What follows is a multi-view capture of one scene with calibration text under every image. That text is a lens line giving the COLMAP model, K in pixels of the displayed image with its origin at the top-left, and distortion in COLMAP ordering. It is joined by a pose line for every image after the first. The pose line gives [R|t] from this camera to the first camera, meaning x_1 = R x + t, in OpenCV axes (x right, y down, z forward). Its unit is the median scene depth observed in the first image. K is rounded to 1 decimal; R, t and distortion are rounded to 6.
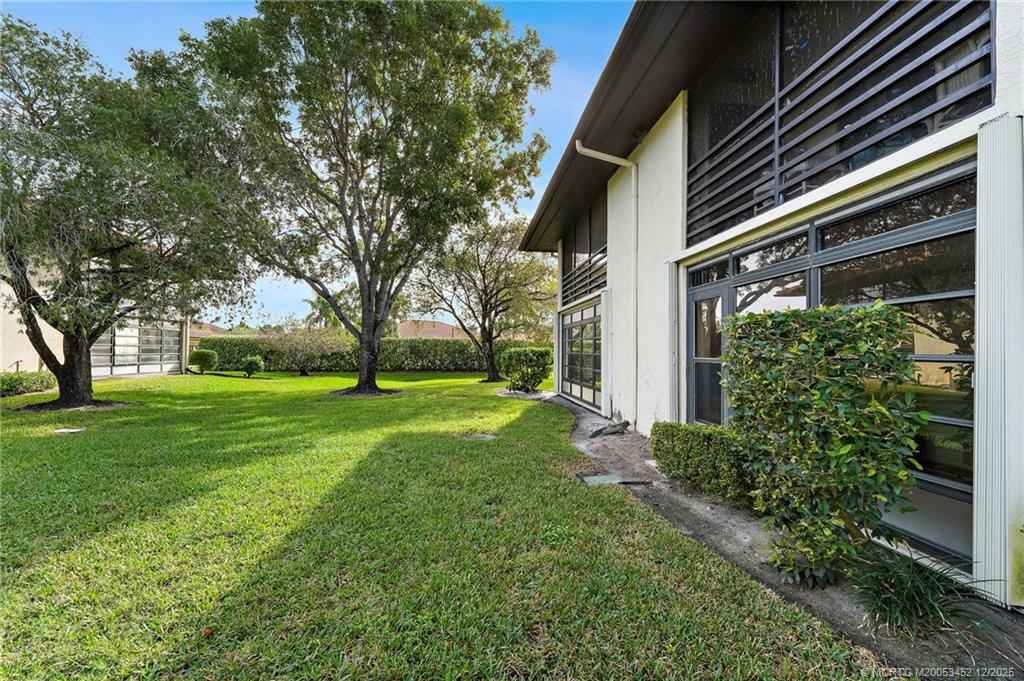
lens RADIAL K [[434.8, 0, 518.5], [0, 434.8, 340.2], [0, 0, 1]] dist [0.010458, -0.000014]
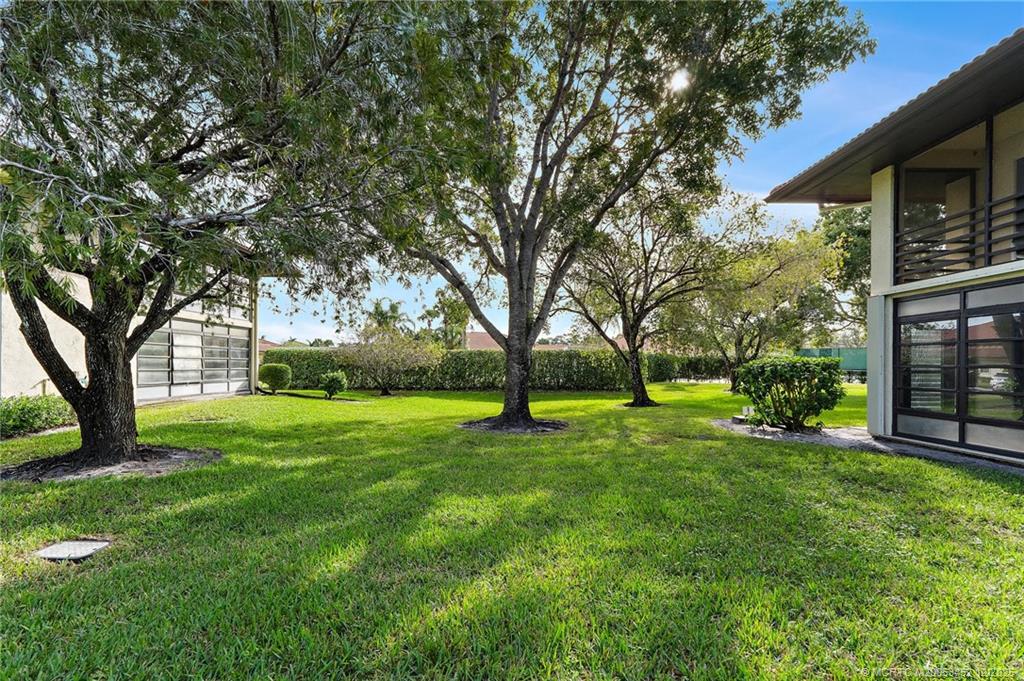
lens RADIAL K [[445.1, 0, 517.9], [0, 445.1, 365.8], [0, 0, 1]] dist [0.001531, 0.000204]
pose [[0.996122, -0.002836, -0.087934, -0.258058], [0.005043, 0.999678, 0.024888, 0.009624], [0.087835, -0.025235, 0.995815, 0.284292]]
